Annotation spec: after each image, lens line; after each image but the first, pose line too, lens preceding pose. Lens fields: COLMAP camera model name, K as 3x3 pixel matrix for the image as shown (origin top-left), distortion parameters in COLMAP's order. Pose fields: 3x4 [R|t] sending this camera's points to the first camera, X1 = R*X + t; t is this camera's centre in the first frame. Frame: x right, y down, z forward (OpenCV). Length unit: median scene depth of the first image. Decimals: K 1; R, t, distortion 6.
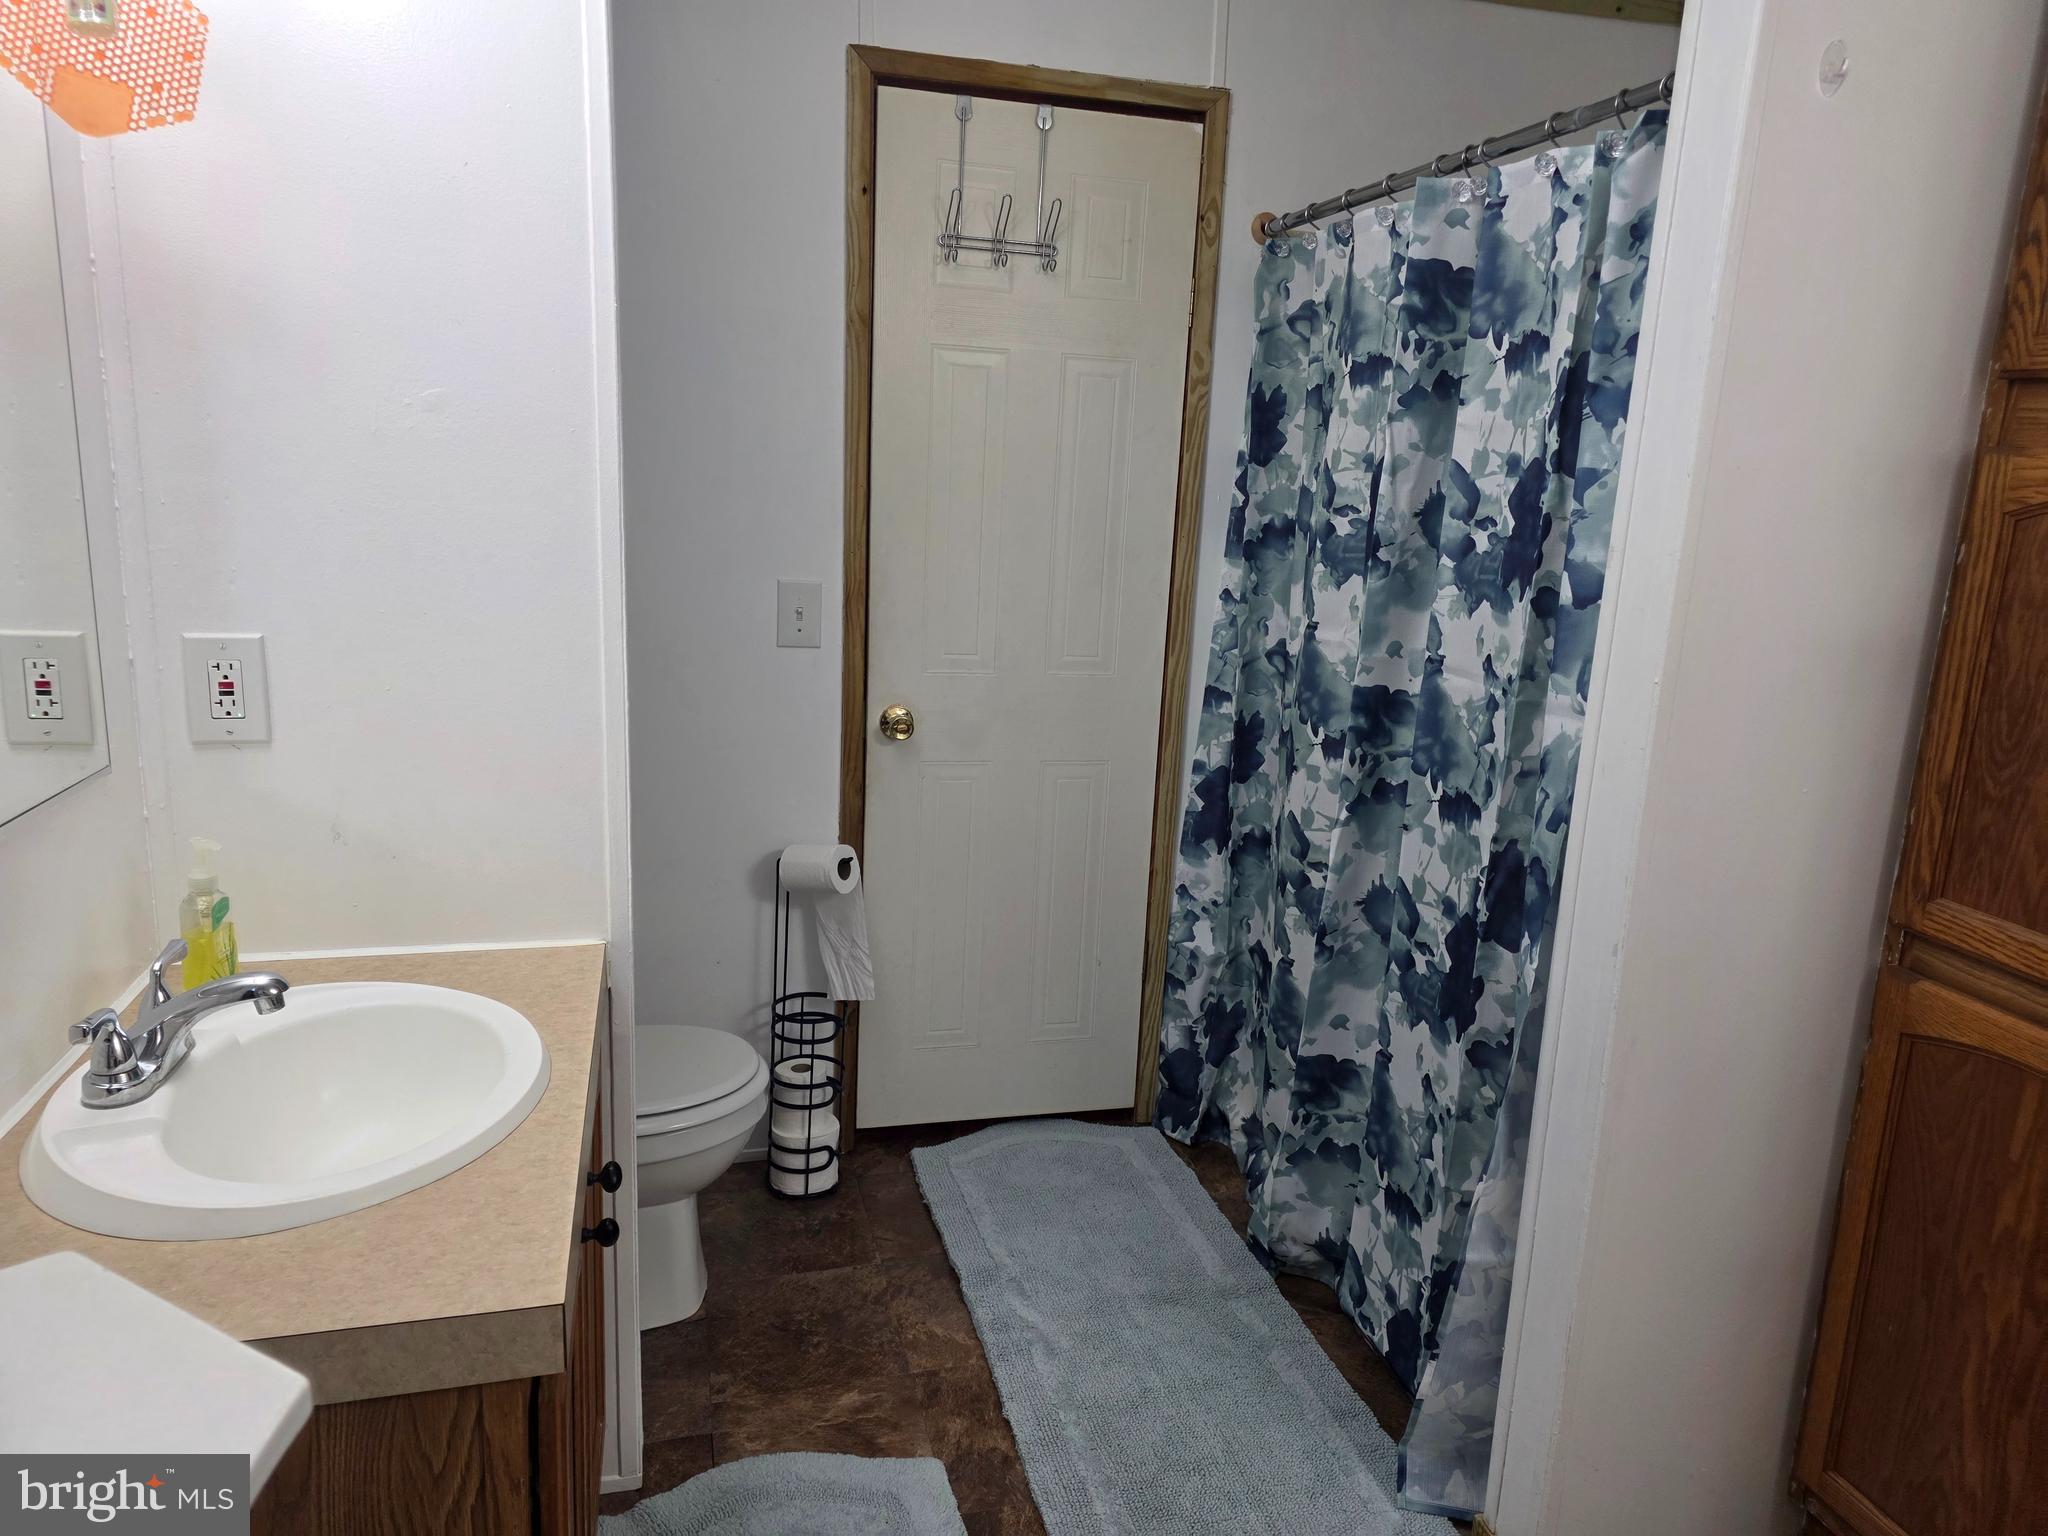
lens RADIAL K [[1355.9, 0, 1026.9], [0, 1355.9, 759.5], [0, 0, 1]] dist [0.061939, -0.051360]
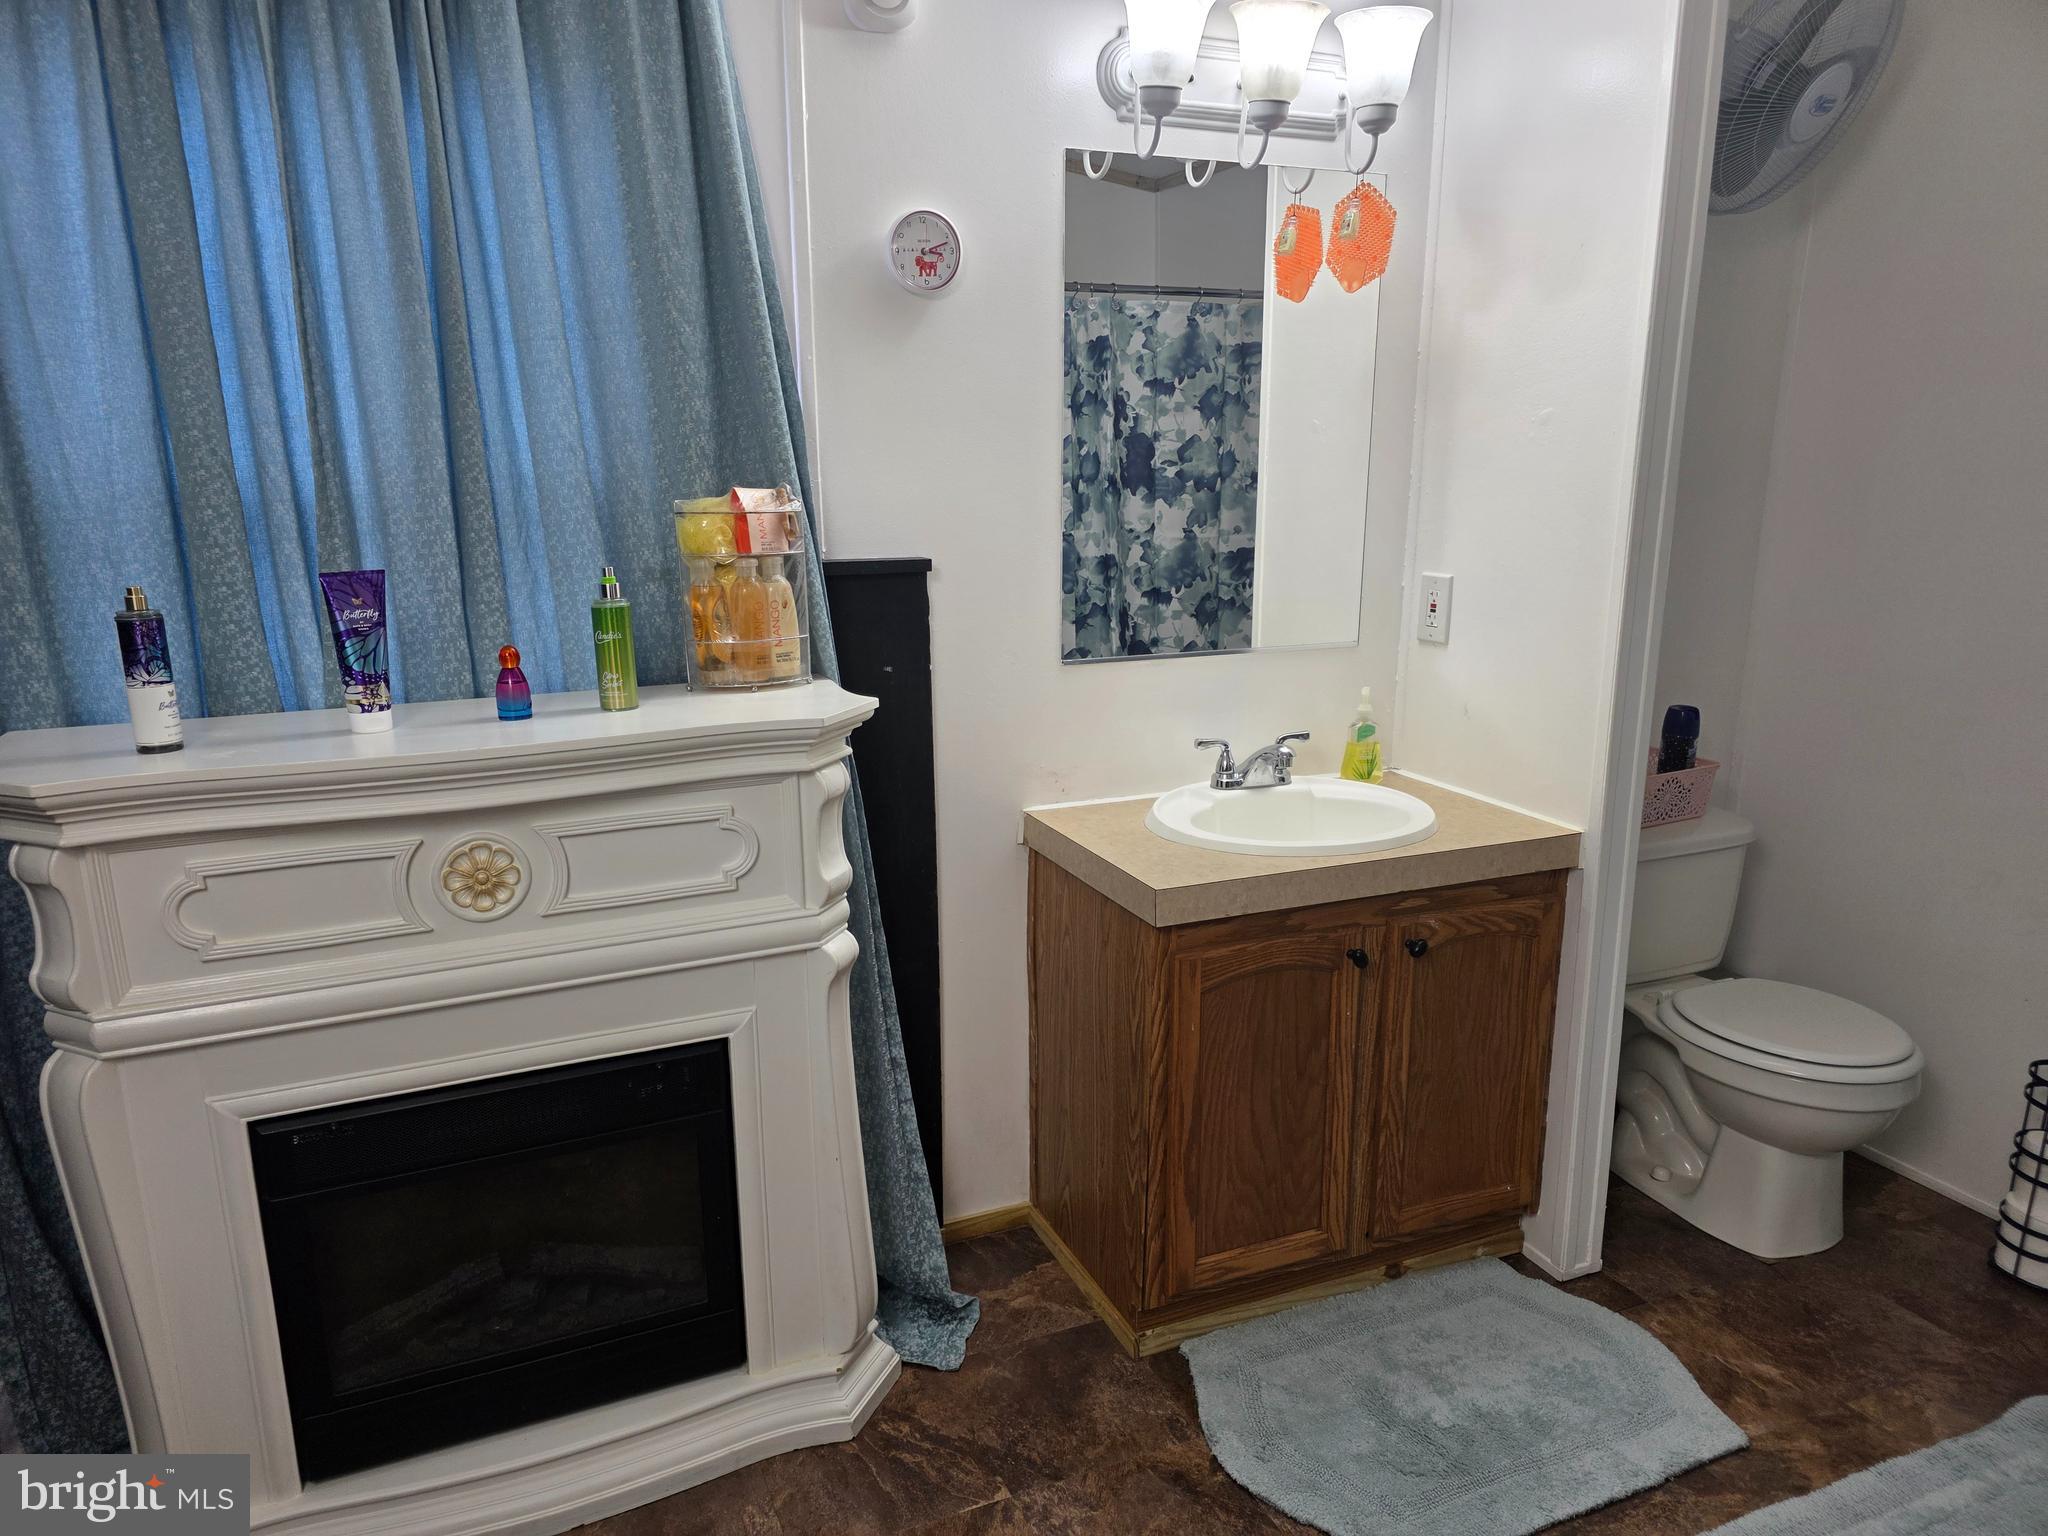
lens RADIAL K [[1355.9, 0, 1026.9], [0, 1355.9, 759.5], [0, 0, 1]] dist [0.061939, -0.051360]
pose [[0.151913, 0.173789, -0.972995, 0.737708], [-0.193660, 0.970573, 0.143120, -0.012383], [0.969236, 0.166688, 0.181099, 0.221027]]
